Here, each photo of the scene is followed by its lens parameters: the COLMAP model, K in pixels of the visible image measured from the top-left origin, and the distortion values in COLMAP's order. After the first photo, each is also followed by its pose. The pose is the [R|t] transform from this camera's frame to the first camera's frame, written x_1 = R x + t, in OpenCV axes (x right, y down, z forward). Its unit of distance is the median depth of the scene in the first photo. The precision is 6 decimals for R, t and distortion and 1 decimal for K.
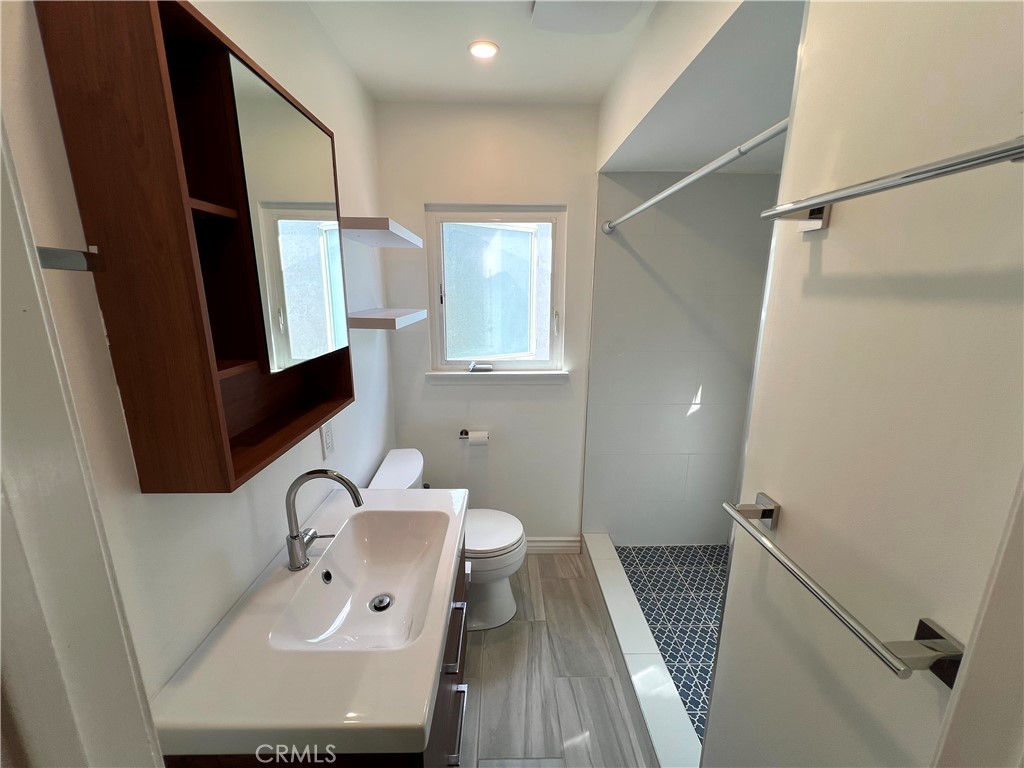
lens RADIAL K [[408.7, 0, 511.7], [0, 408.7, 384.9], [0, 0, 1]] dist [-0.001033, 0.000487]
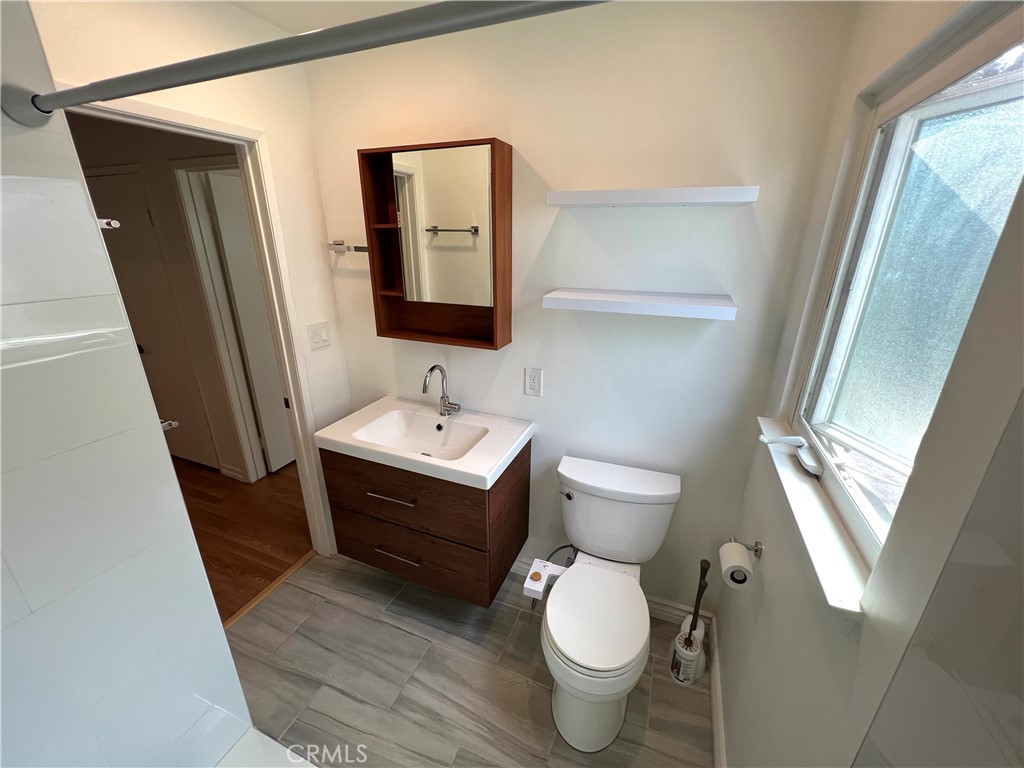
lens RADIAL K [[408.7, 0, 508.6], [0, 408.7, 385.9], [0, 0, 1]] dist [-0.001033, 0.000487]
pose [[-0.400367, 0.304122, -0.864416, 0.581916], [-0.216793, 0.885105, 0.411812, -0.309420], [0.890341, 0.352276, -0.288436, 1.114464]]
